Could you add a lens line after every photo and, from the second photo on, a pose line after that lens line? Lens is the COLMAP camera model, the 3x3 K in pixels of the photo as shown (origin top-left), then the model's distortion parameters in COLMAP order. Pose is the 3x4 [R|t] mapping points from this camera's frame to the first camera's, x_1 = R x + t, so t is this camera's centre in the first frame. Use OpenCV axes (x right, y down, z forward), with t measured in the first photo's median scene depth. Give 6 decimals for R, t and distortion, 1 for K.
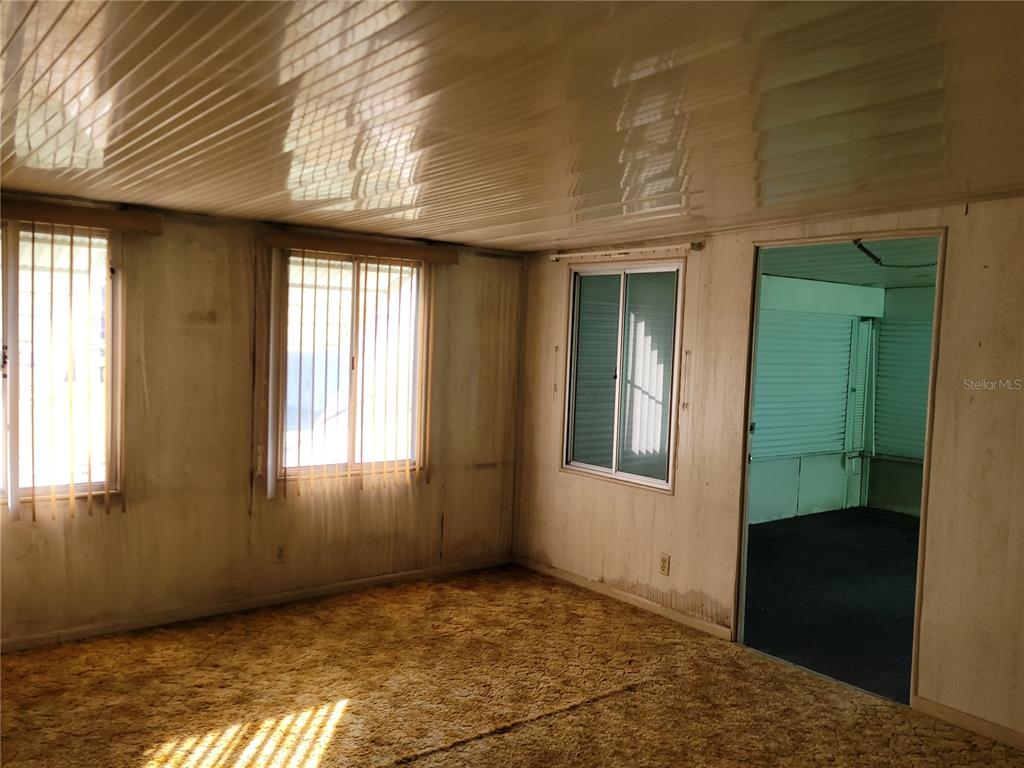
lens RADIAL K [[868.8, 0, 517.4], [0, 868.8, 381.8], [0, 0, 1]] dist [0.048630, -0.034365]
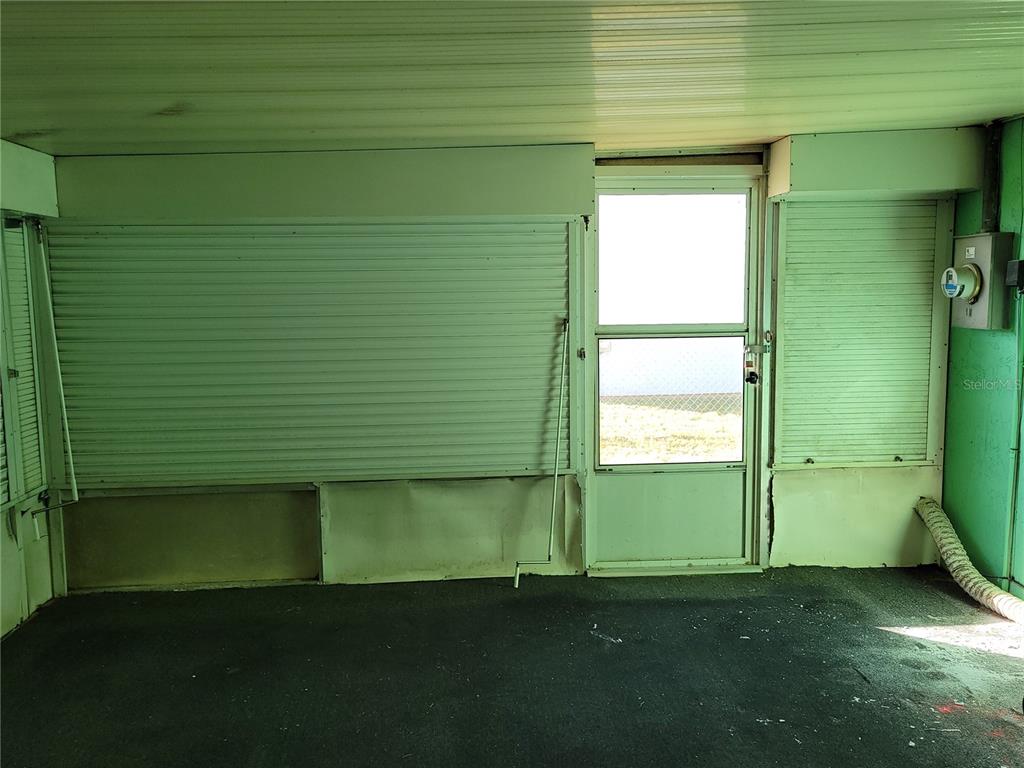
lens RADIAL K [[868.8, 0, 515.4], [0, 868.8, 379.9], [0, 0, 1]] dist [0.048630, -0.034365]
pose [[0.572668, -0.138644, 0.807978, 0.314096], [0.077829, 0.990338, 0.114774, -0.042873], [-0.816084, -0.002843, 0.577926, 1.020367]]
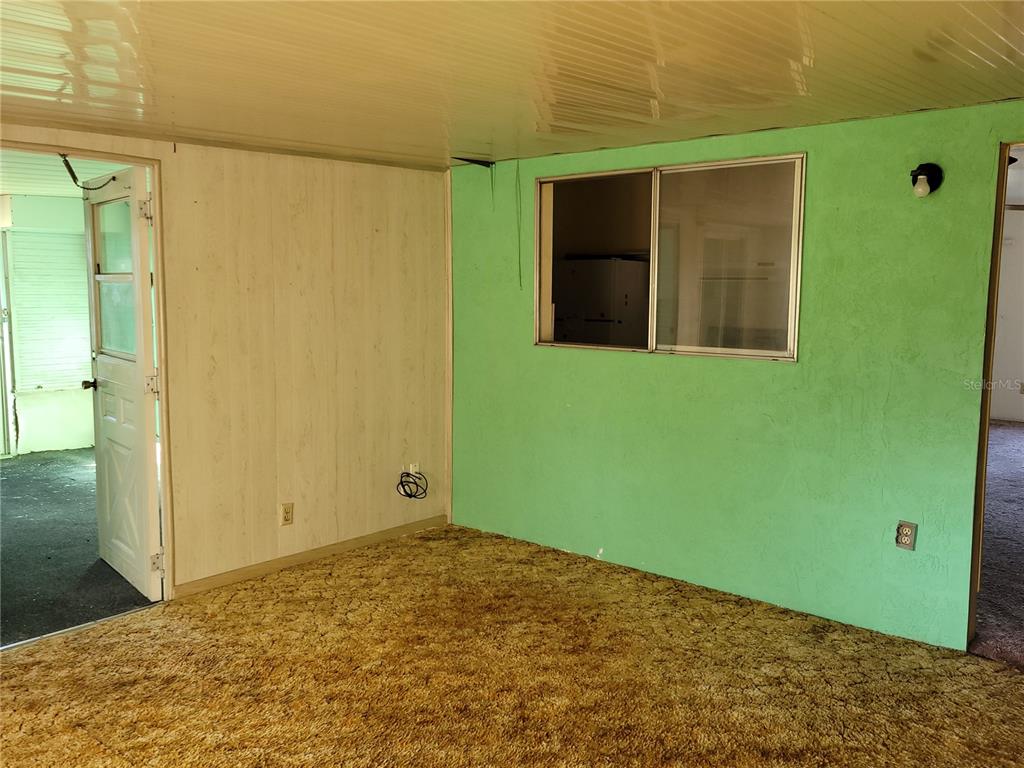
lens RADIAL K [[868.8, 0, 520.1], [0, 868.8, 379.6], [0, 0, 1]] dist [0.048630, -0.034365]
pose [[-0.188626, -0.147249, 0.970947, -0.608440], [0.037575, 0.986889, 0.156966, -0.054359], [-0.981330, 0.066091, -0.180620, 0.684633]]
